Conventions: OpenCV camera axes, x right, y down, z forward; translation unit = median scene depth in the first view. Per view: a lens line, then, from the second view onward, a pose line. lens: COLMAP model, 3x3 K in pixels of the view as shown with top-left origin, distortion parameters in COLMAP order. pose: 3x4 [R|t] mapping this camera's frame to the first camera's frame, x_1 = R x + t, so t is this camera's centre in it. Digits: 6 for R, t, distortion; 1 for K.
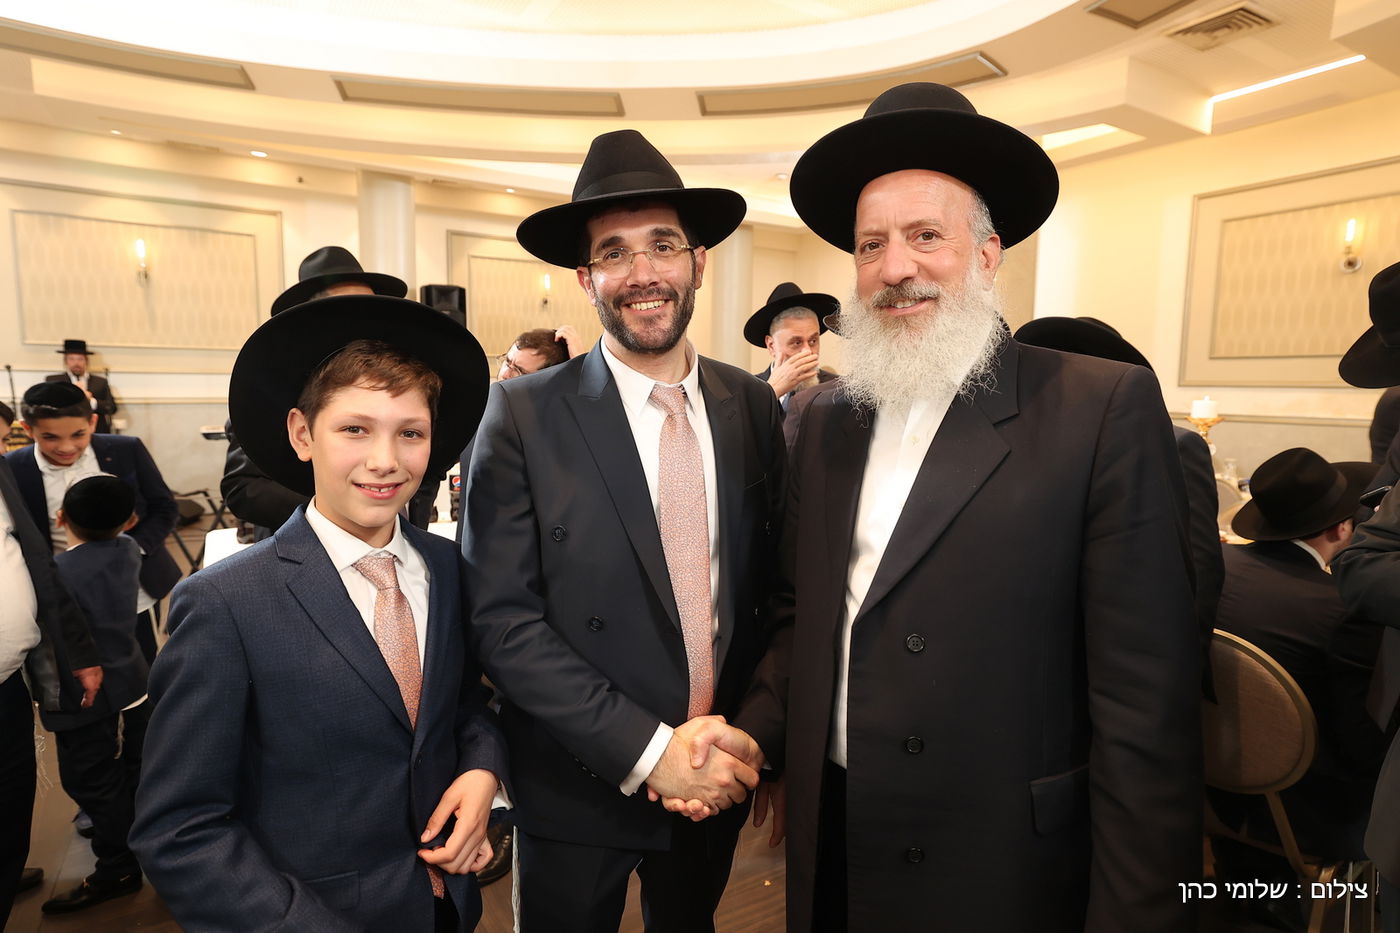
lens RADIAL K [[813.2, 0, 700.1], [0, 813.2, 468.5], [0, 0, 1]] dist [-0.000550, 0.003411]
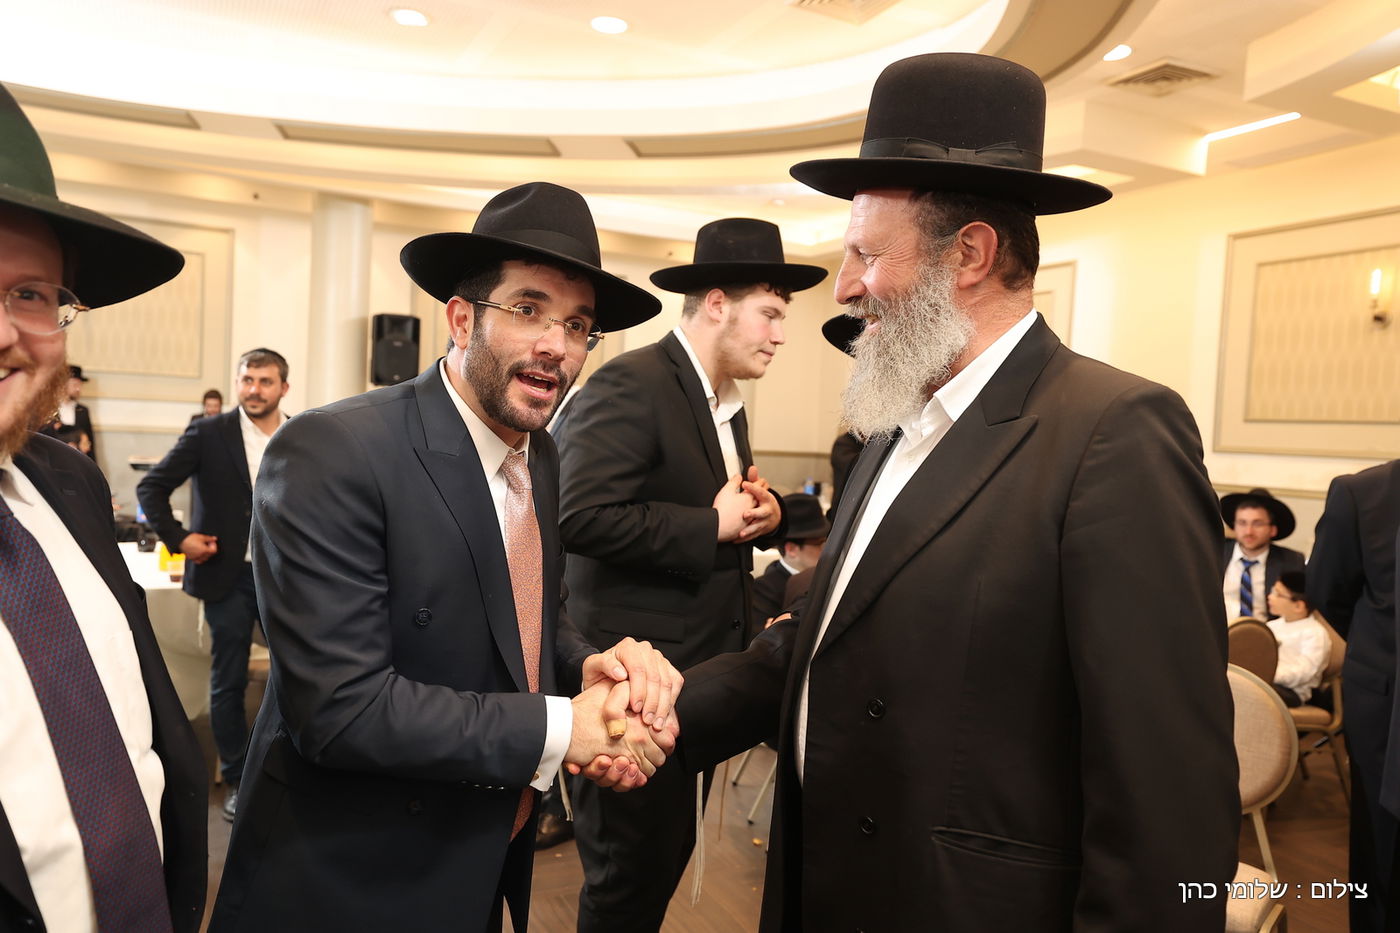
lens RADIAL K [[1126.4, 0, 696.9], [0, 1126.4, 470.0], [0, 0, 1]] dist [0.034807, -0.010304]
pose [[0.994752, 0.036776, -0.095480, 0.188945], [-0.043545, 0.996610, -0.069803, 0.029558], [0.092590, 0.073595, 0.992981, -0.279232]]
